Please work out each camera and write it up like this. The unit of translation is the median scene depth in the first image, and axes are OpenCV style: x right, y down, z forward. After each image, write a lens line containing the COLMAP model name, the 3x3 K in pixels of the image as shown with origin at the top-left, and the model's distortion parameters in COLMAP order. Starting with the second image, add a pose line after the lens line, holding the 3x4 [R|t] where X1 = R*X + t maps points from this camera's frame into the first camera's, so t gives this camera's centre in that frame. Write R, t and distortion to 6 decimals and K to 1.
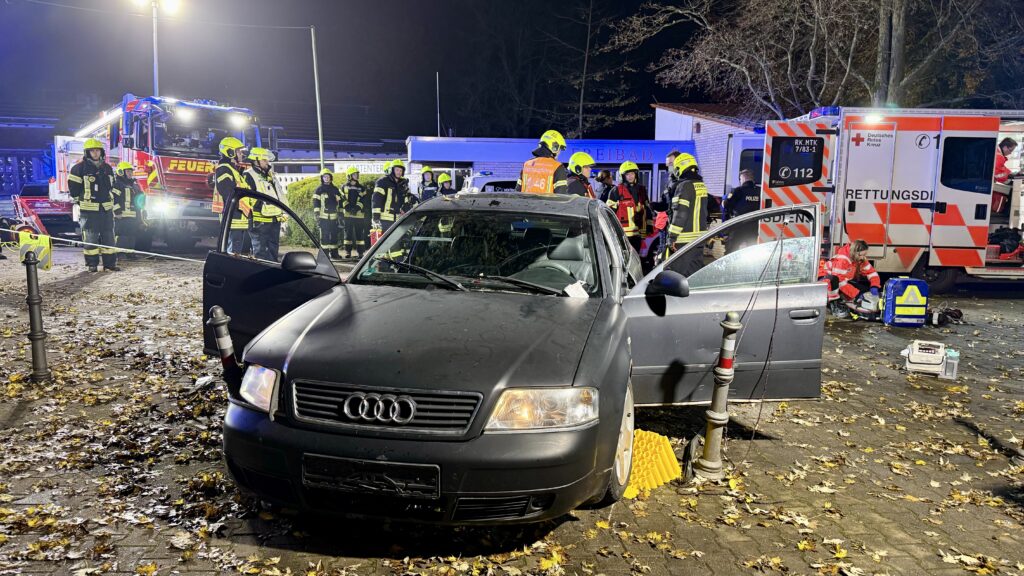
lens RADIAL K [[733.1, 0, 519.4], [0, 733.1, 317.3], [0, 0, 1]] dist [0.056653, -0.074033]
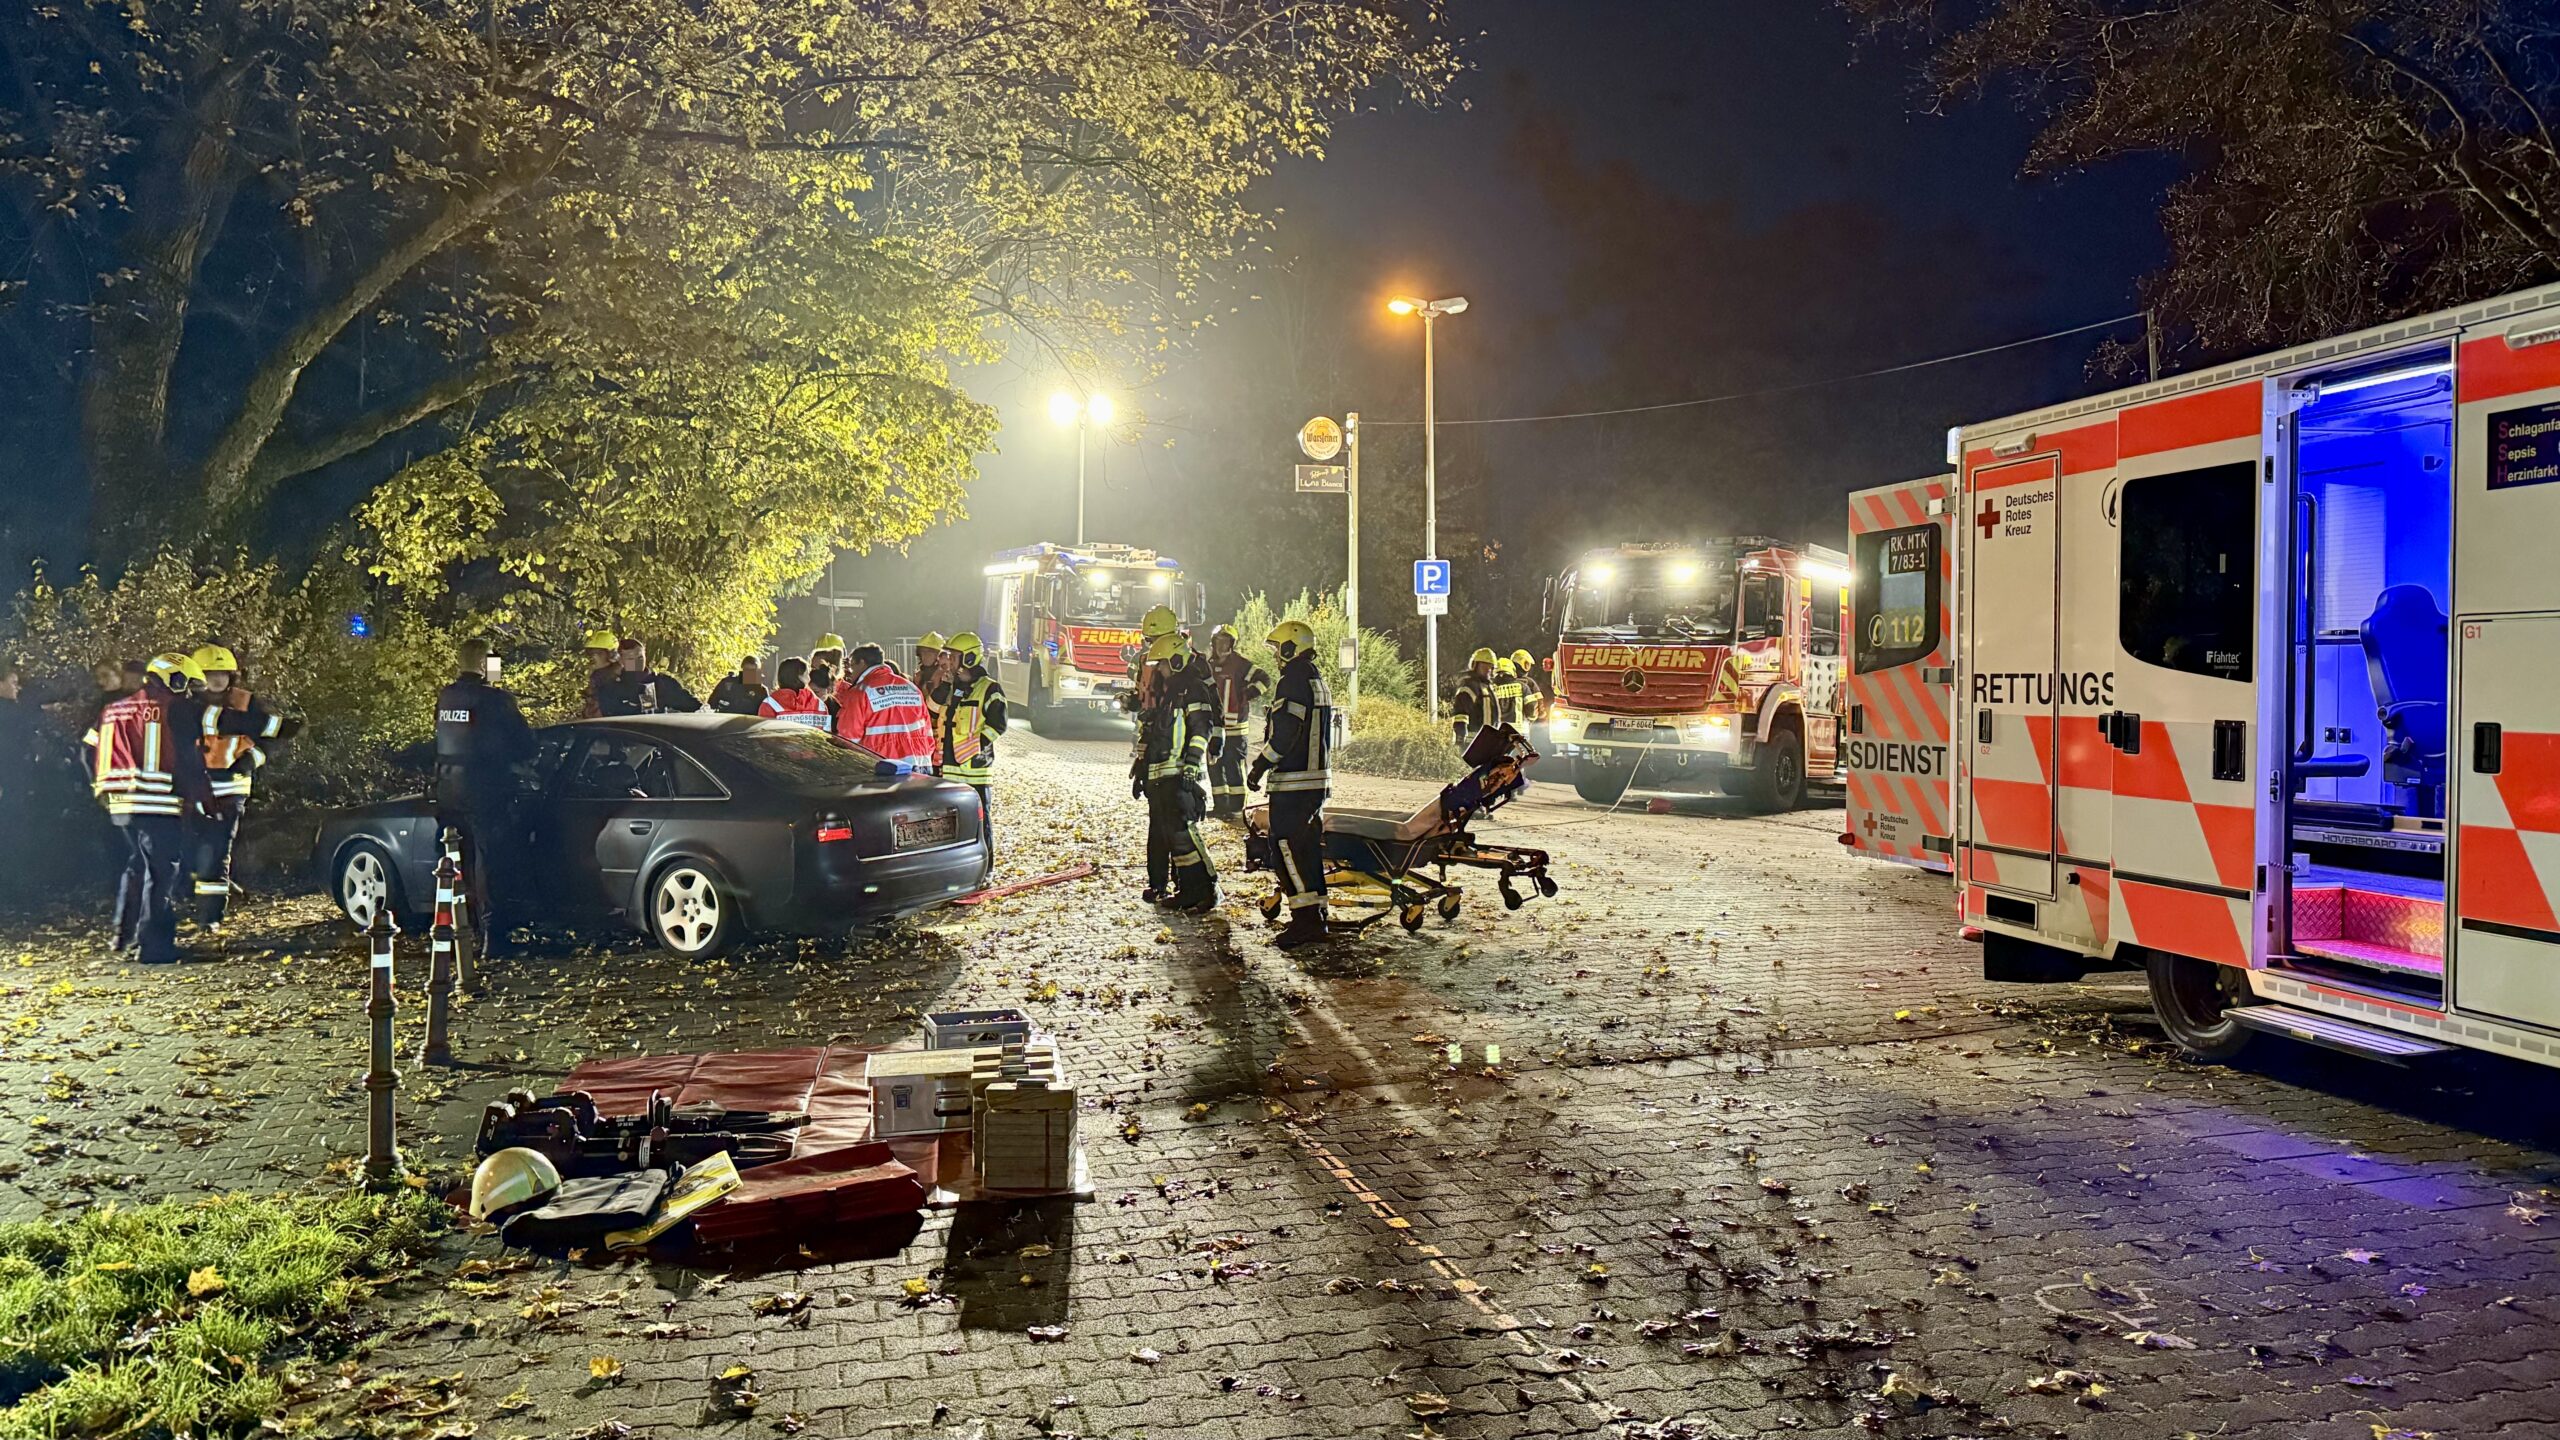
lens RADIAL K [[1832.8, 0, 1288.9], [0, 1832.8, 722.4], [0, 0, 1]] dist [0.056653, -0.074033]
pose [[0.214799, -0.001042, -0.976658, 0.972154], [-0.138910, 0.989801, -0.031606, -0.072304], [0.966729, 0.142456, 0.212463, 0.460232]]
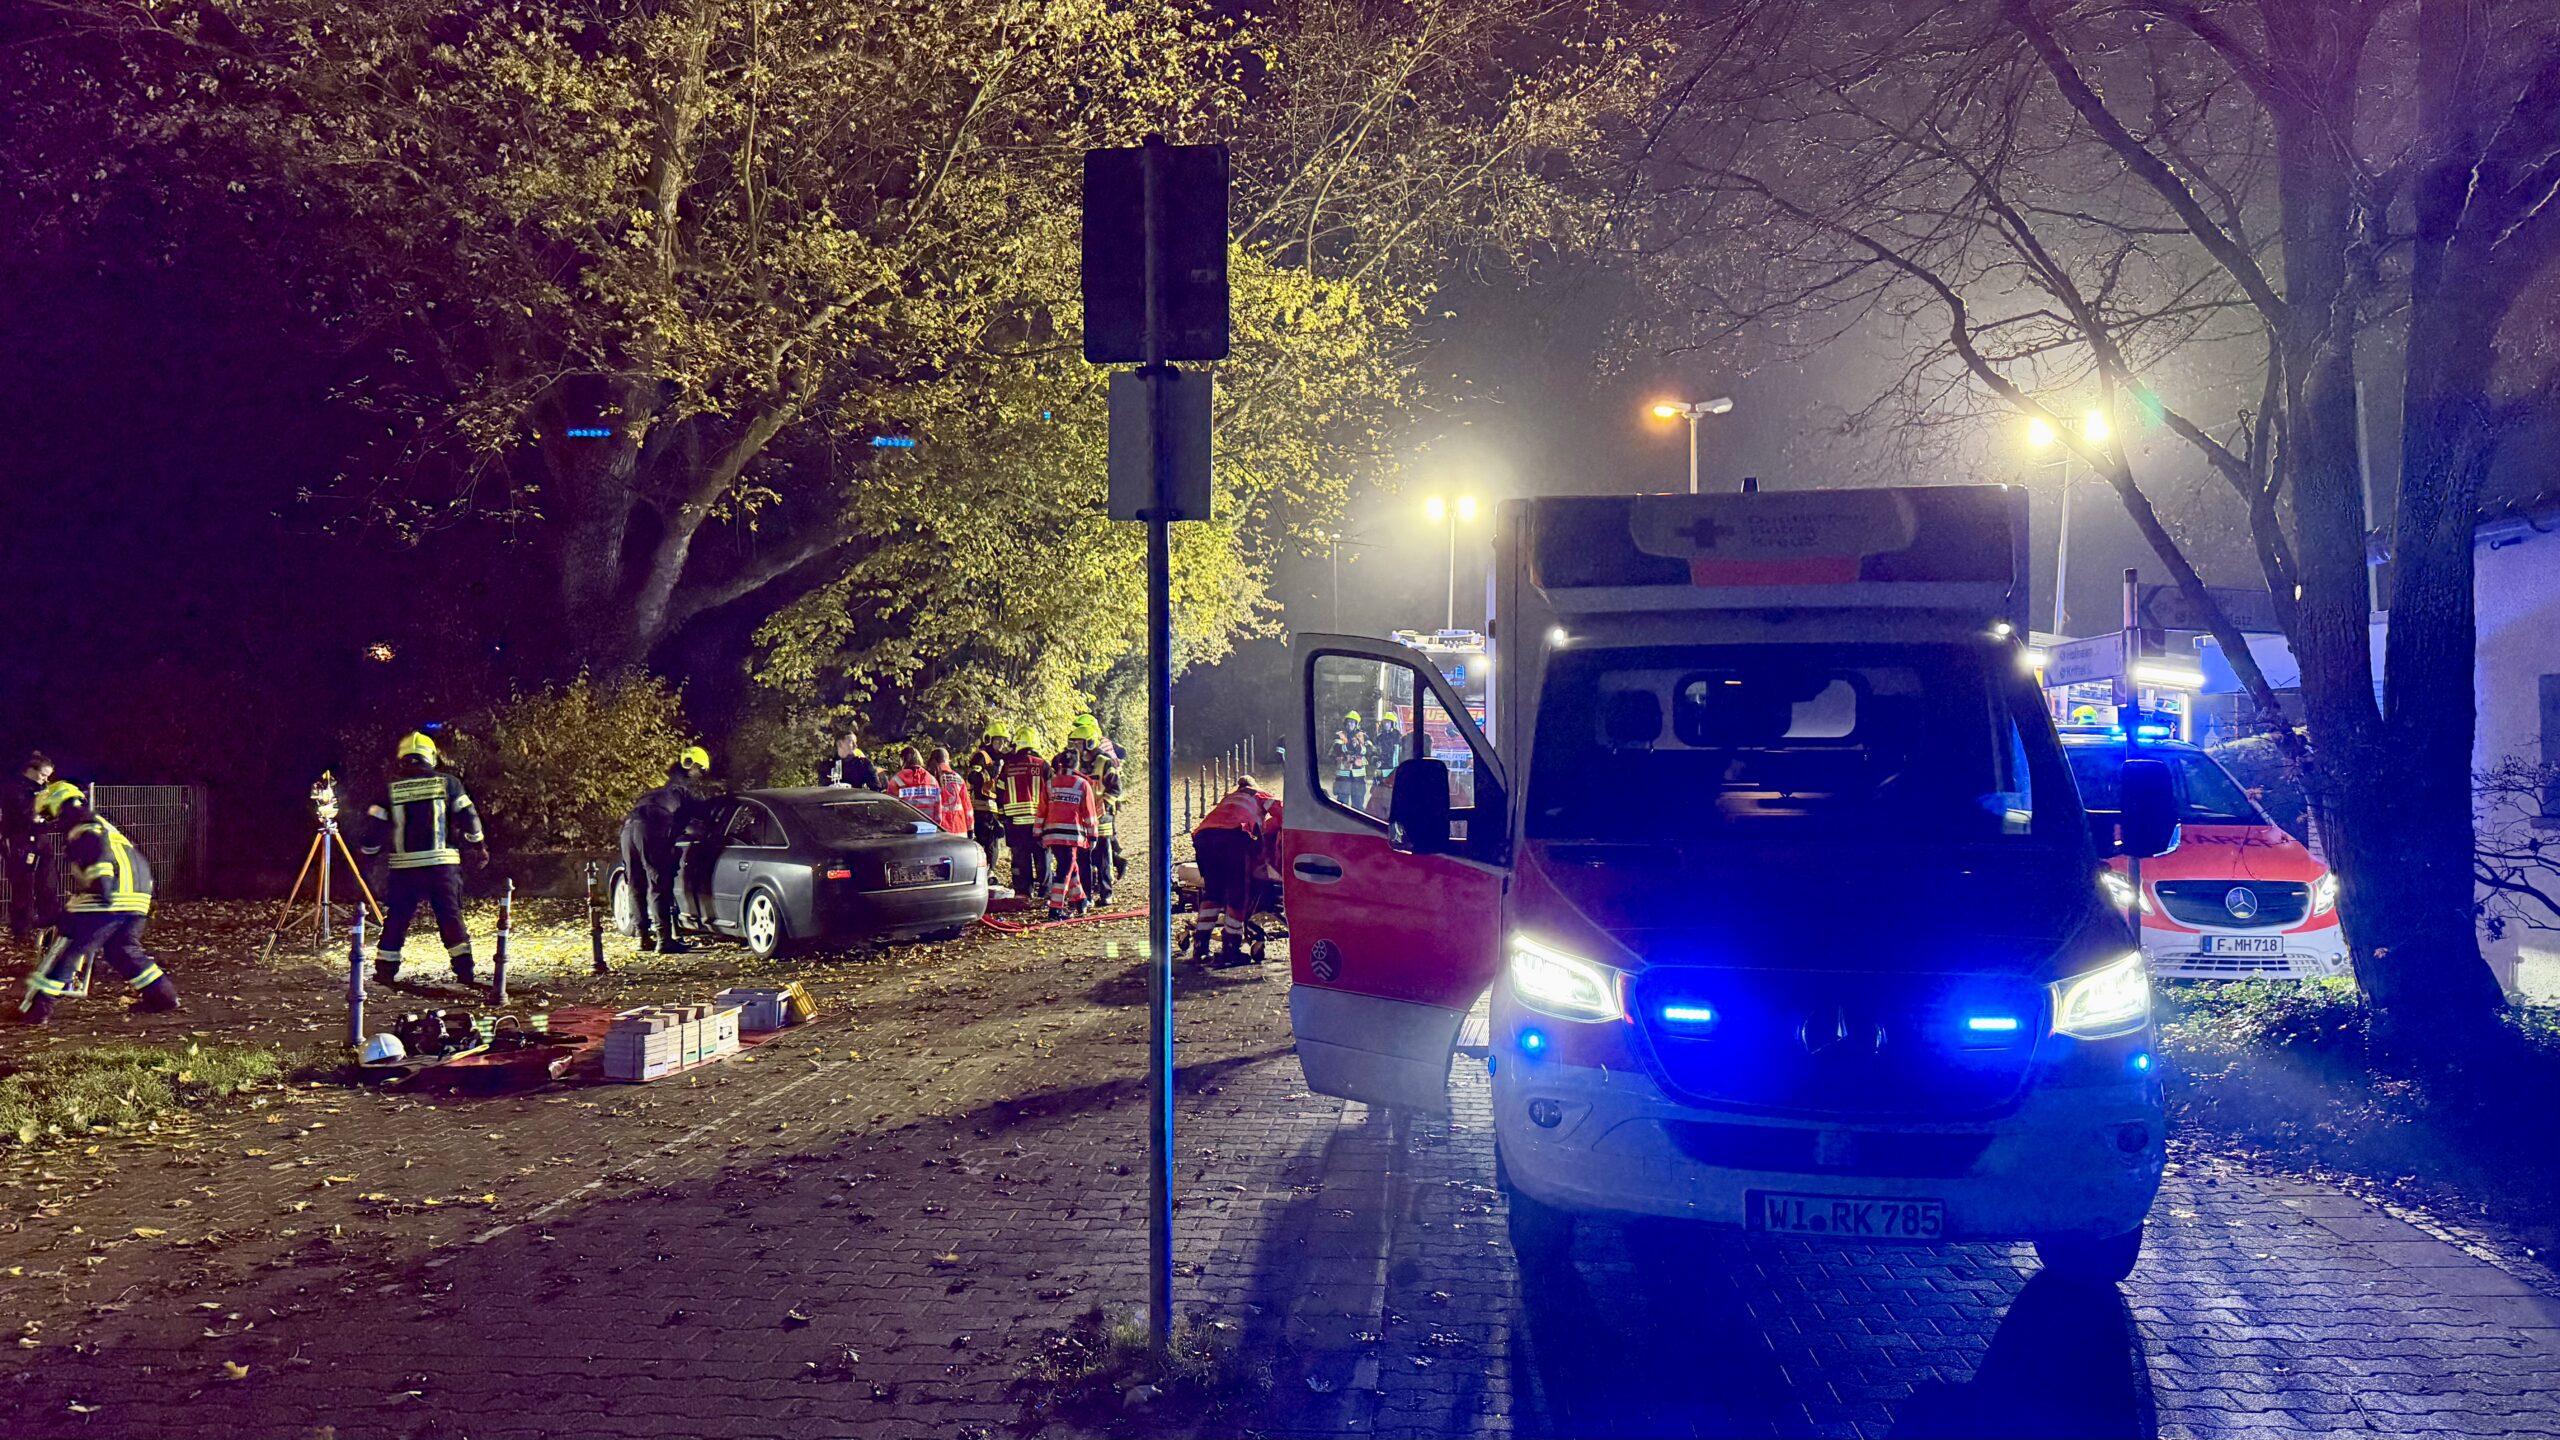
lens RADIAL K [[1832.8, 0, 1274.5], [0, 1832.8, 734.0], [0, 0, 1]] dist [0.056653, -0.074033]
pose [[-0.145027, -0.030511, -0.988957, 1.220745], [-0.149875, 0.988668, -0.008523, -0.134314], [0.978011, 0.146984, -0.147957, 0.842613]]
